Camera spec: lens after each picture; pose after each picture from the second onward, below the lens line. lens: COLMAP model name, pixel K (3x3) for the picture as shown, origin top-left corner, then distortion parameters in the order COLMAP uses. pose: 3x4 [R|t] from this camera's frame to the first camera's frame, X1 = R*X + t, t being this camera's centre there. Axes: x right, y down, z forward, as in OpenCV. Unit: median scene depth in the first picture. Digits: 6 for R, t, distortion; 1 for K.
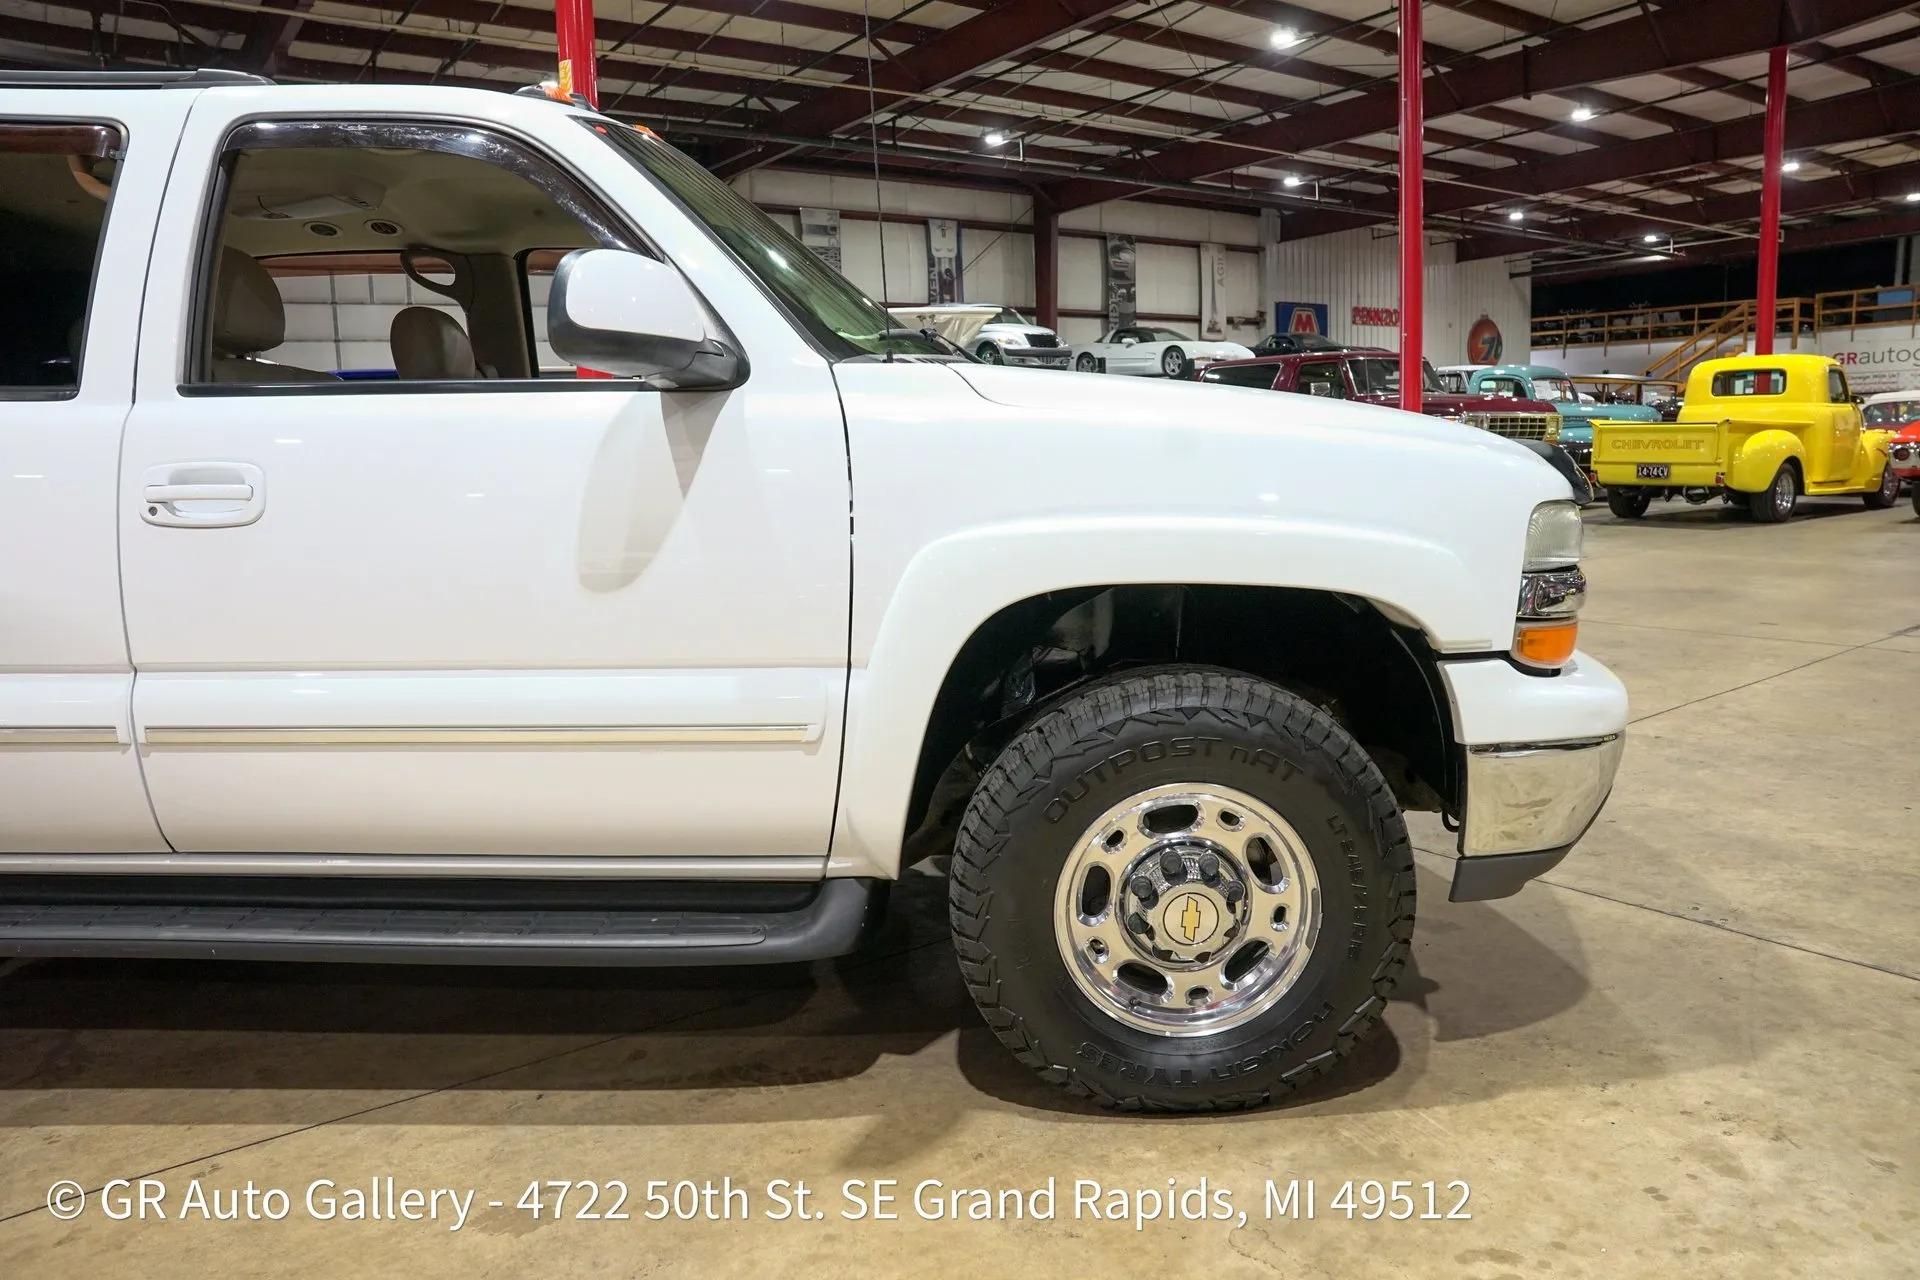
lens RADIAL K [[1315.3, 0, 964.2], [0, 1315.3, 637.4], [0, 0, 1]] dist [-0.143595, 0.112316]
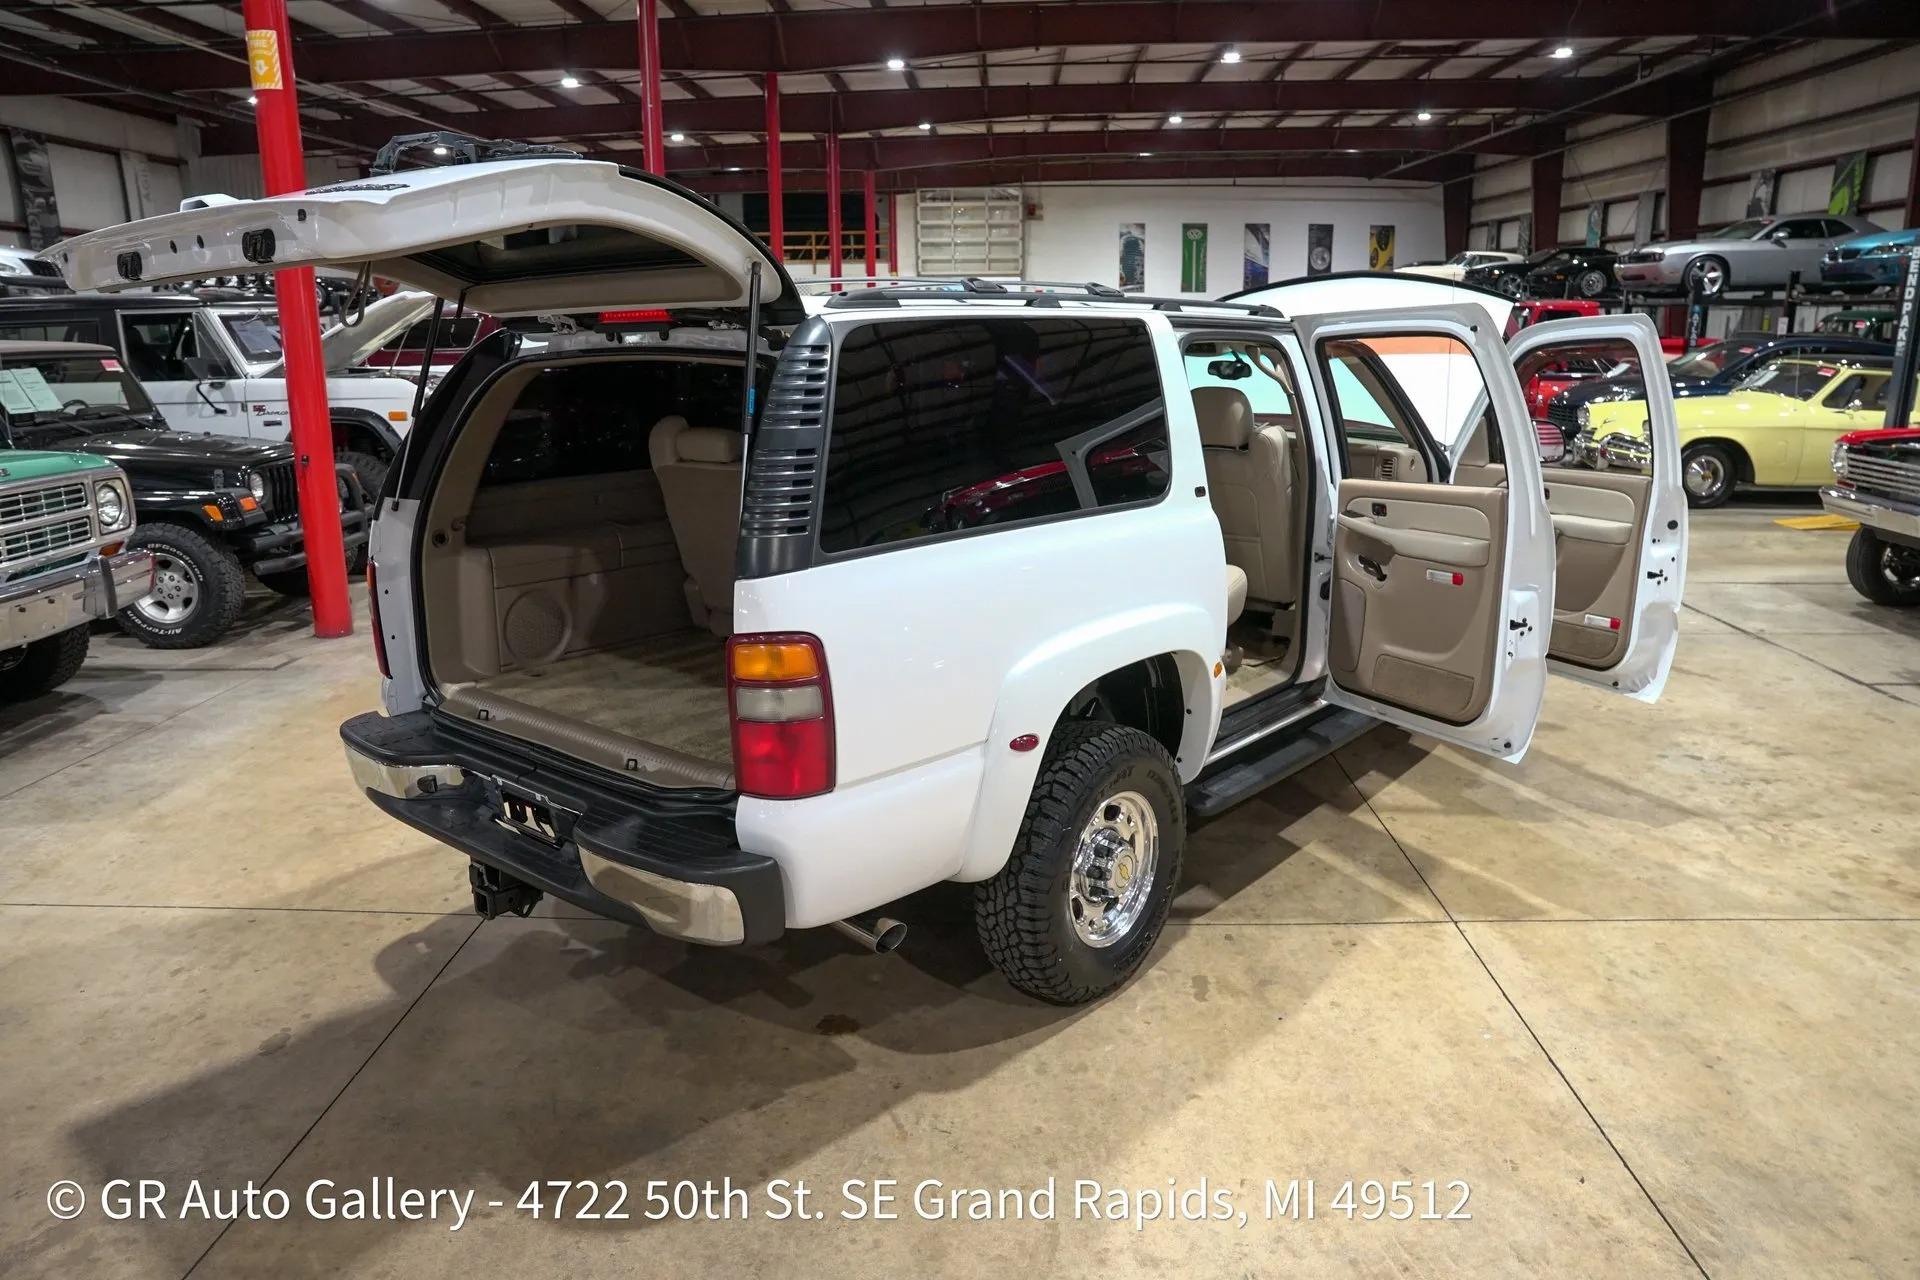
lens RADIAL K [[1315.3, 0, 964.2], [0, 1315.3, 637.4], [0, 0, 1]] dist [-0.143595, 0.112316]
pose [[0.615998, -0.164196, 0.770445, -0.396135], [0.108473, 0.986399, 0.123492, -0.038333], [-0.780243, 0.007502, 0.625431, 0.018480]]
